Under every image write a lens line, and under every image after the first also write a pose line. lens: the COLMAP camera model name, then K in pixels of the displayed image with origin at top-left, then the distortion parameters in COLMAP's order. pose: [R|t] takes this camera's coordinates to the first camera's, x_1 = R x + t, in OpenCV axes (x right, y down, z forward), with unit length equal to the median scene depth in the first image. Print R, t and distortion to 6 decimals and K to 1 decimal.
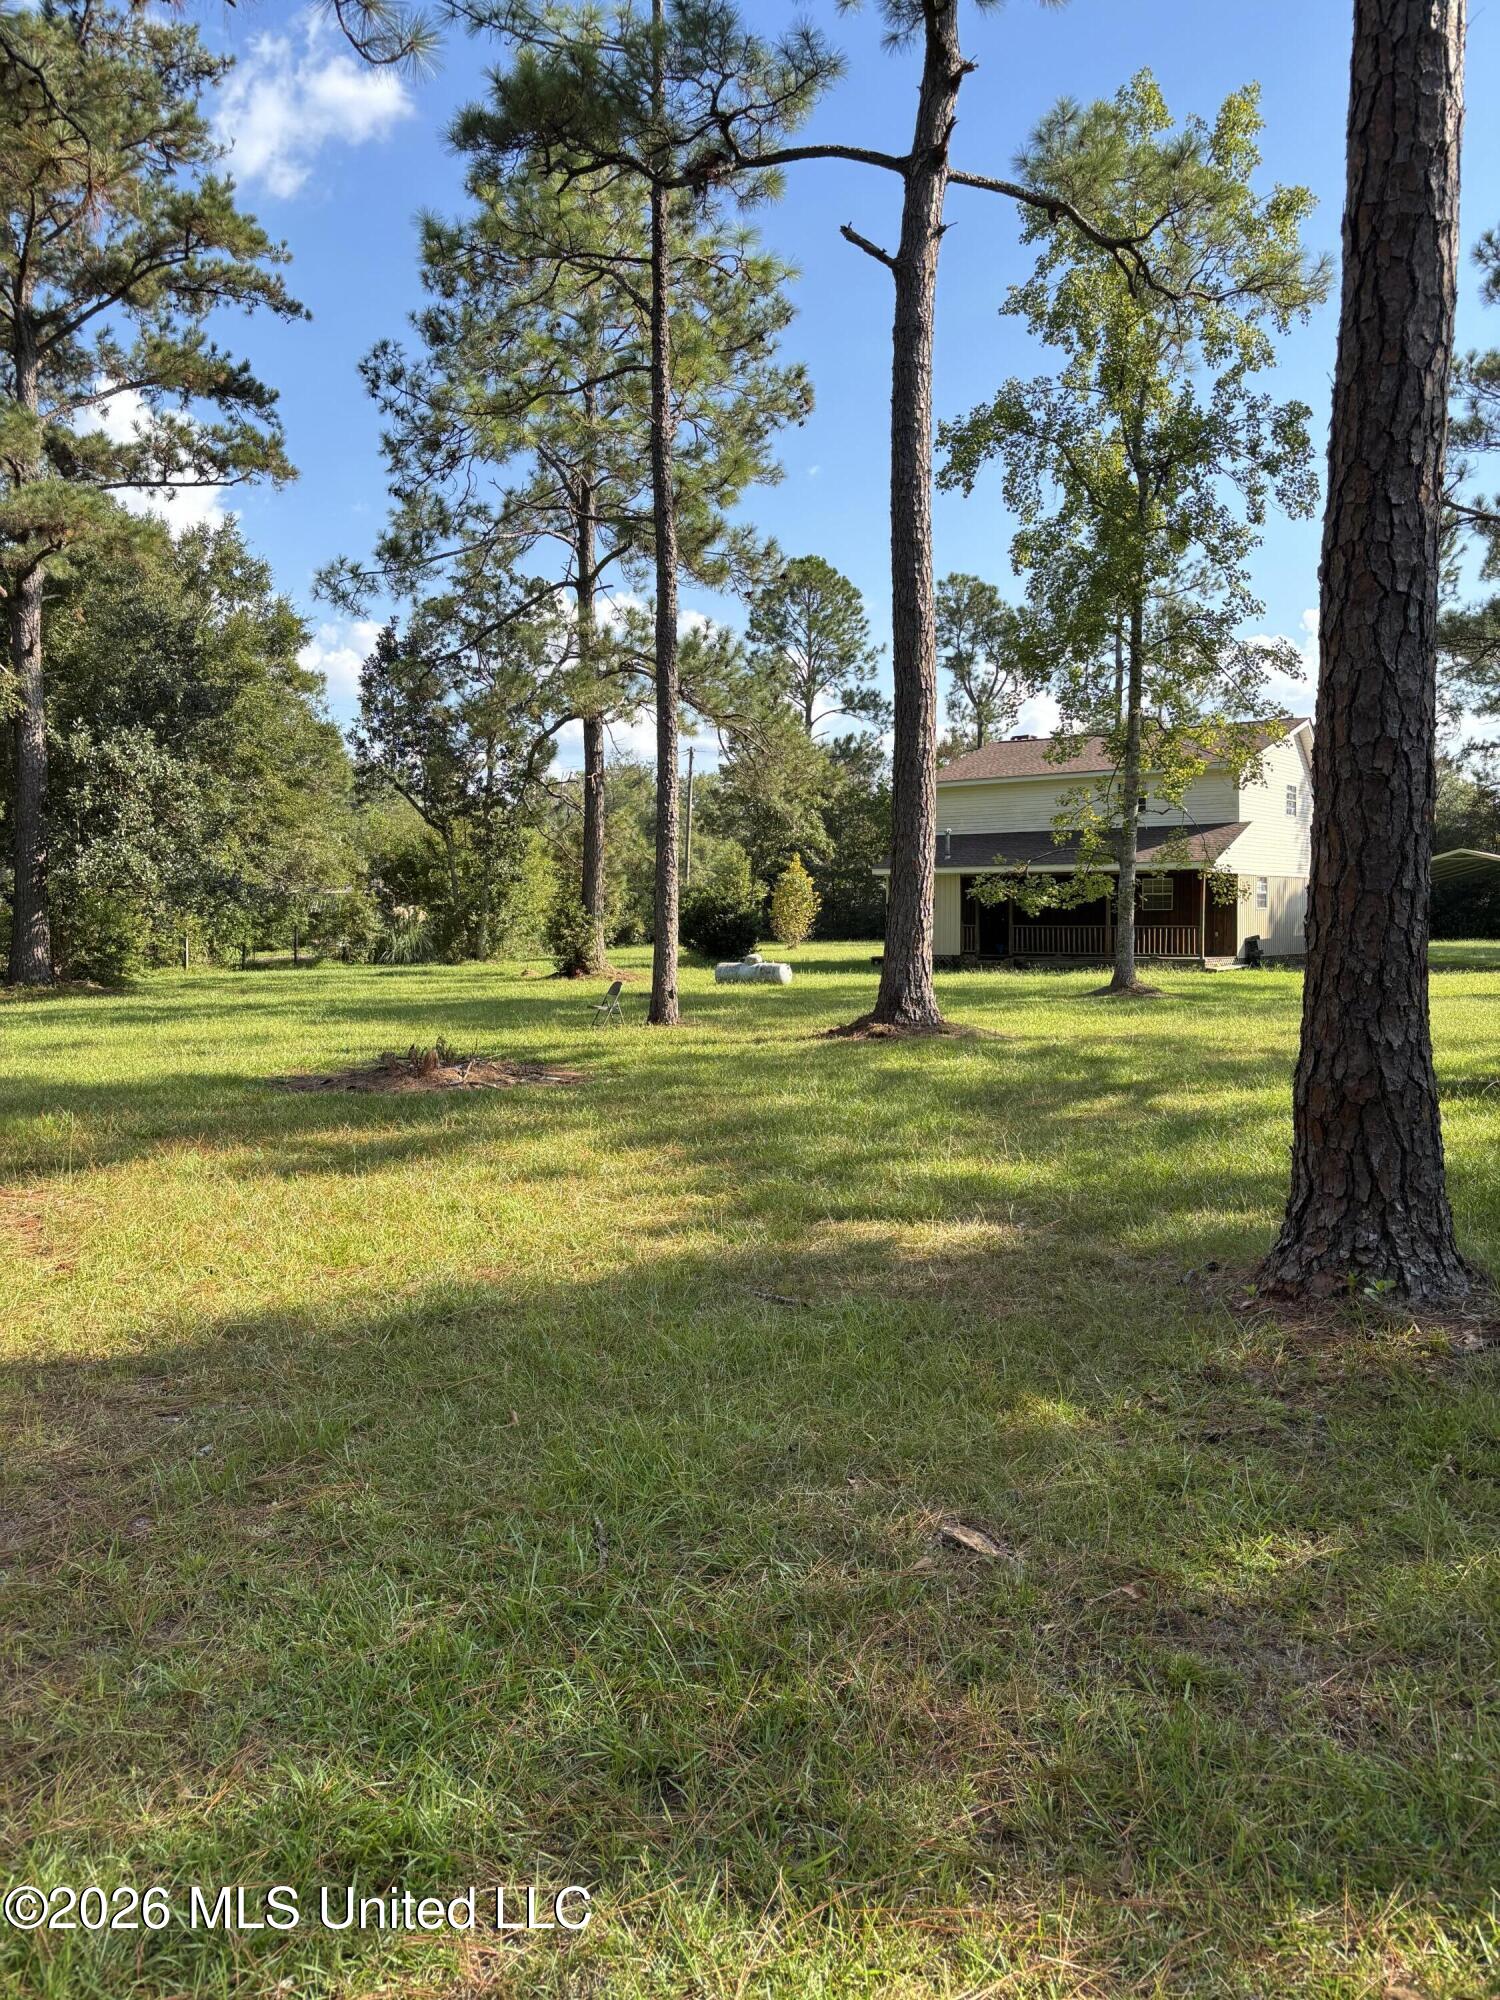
lens RADIAL K [[1533.2, 0, 750.6], [0, 1533.2, 994.6], [0, 0, 1]] dist [0.026359, 0.004768]
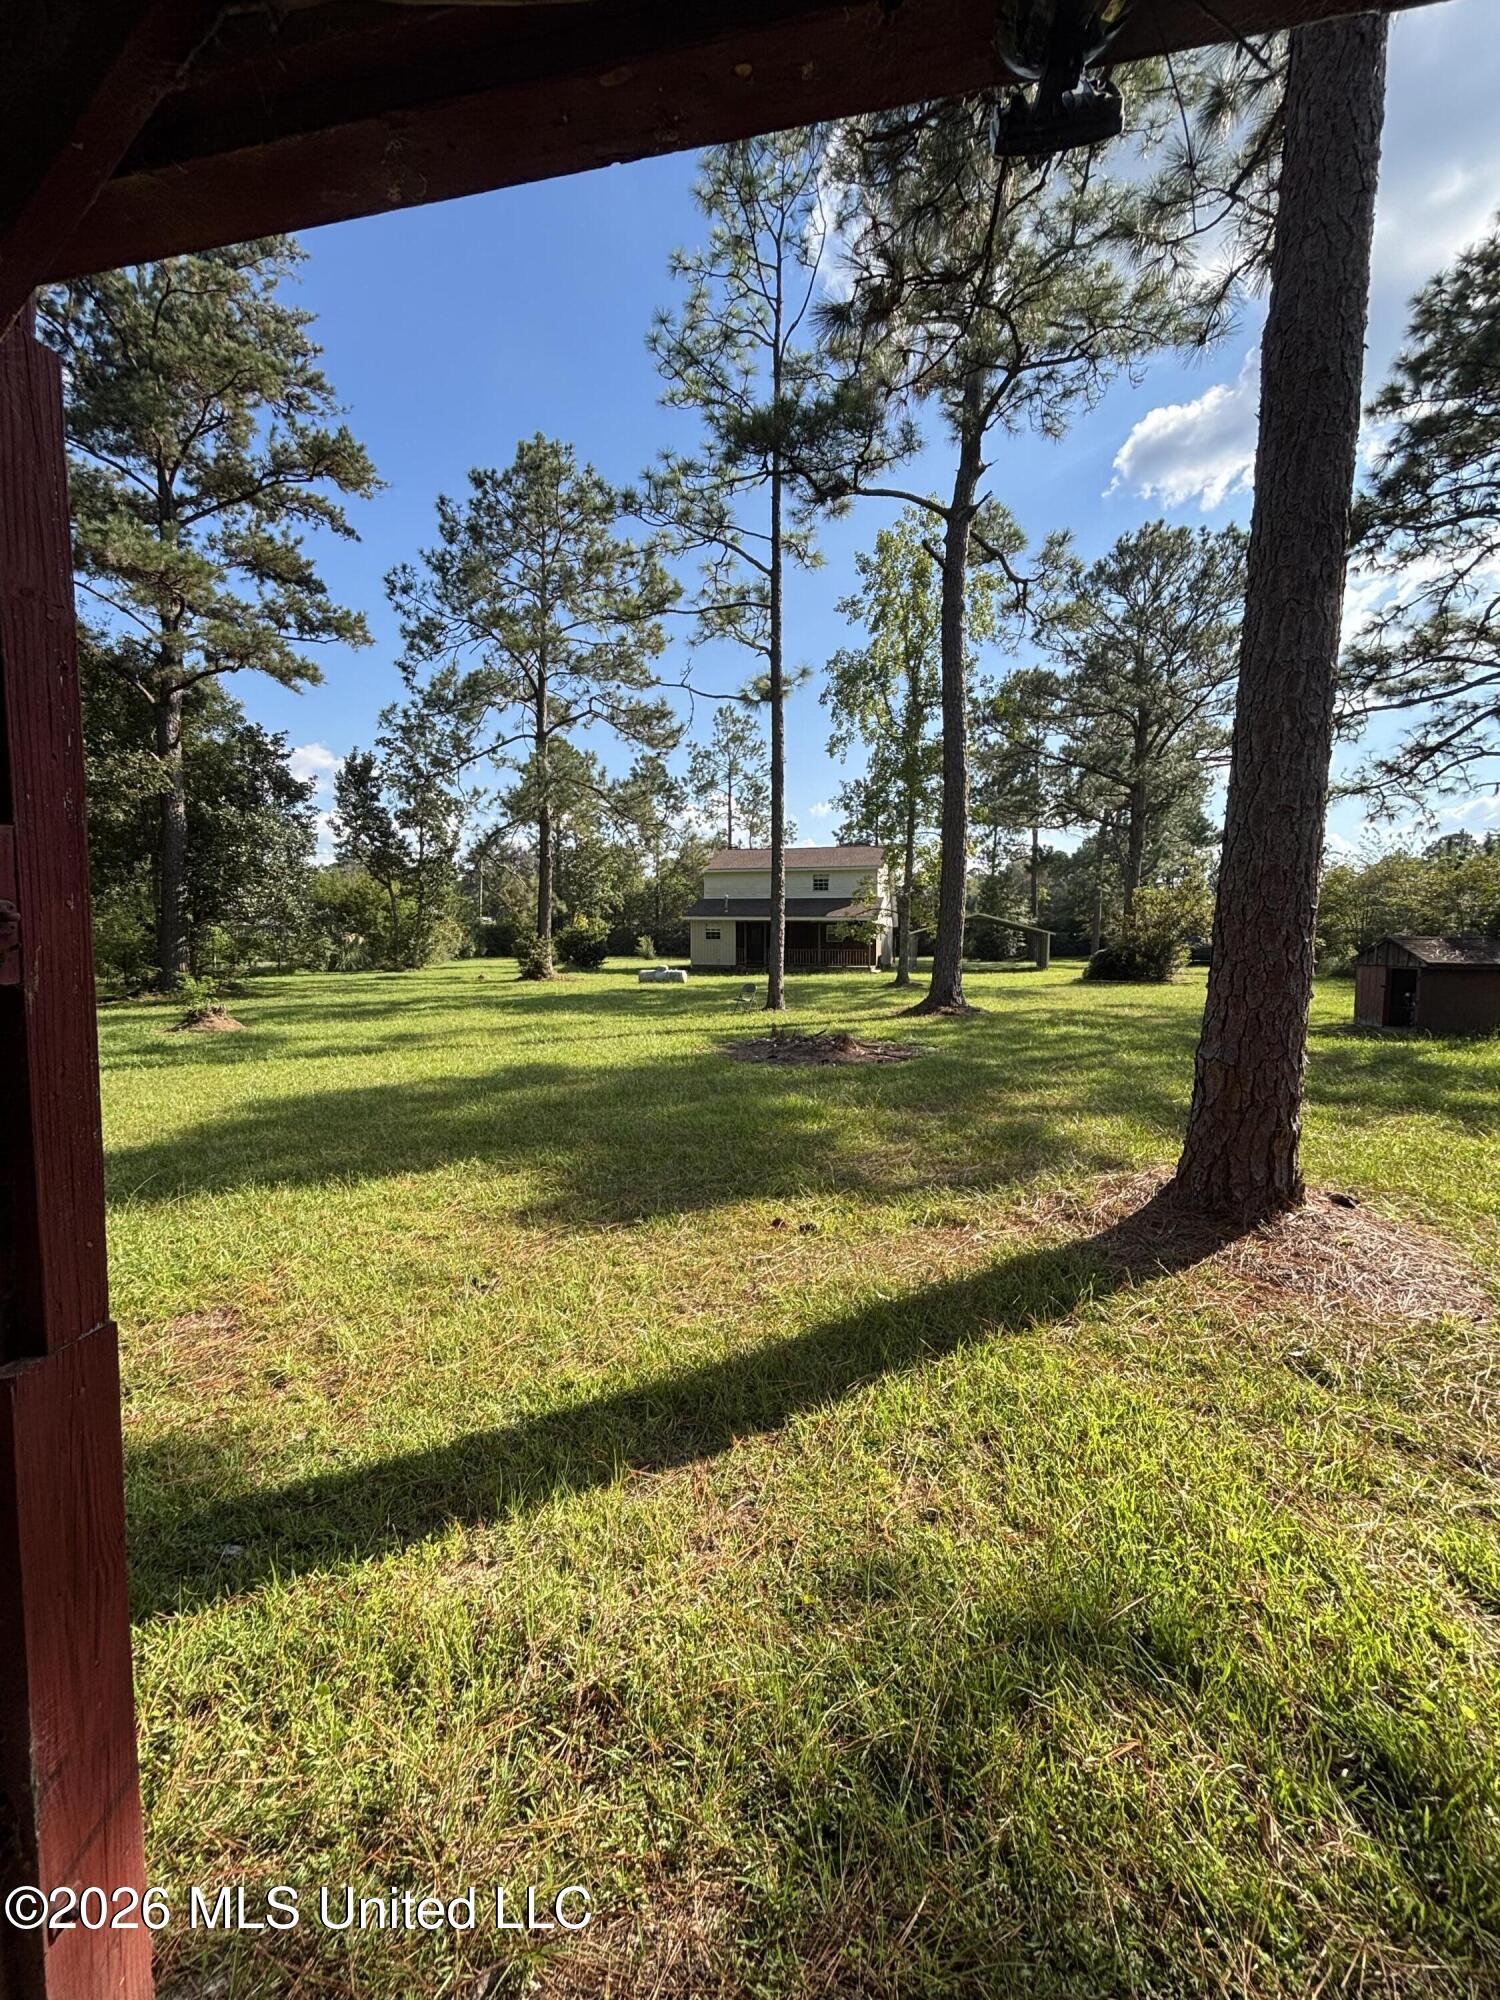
lens RADIAL K [[816.9, 0, 754.3], [0, 816.9, 998.6], [0, 0, 1]] dist [-0.012963, 0.010667]
pose [[0.923193, -0.018813, 0.383877, -0.236117], [0.012036, 0.999727, 0.020050, -0.005934], [-0.384149, -0.013889, 0.923167, 0.117306]]
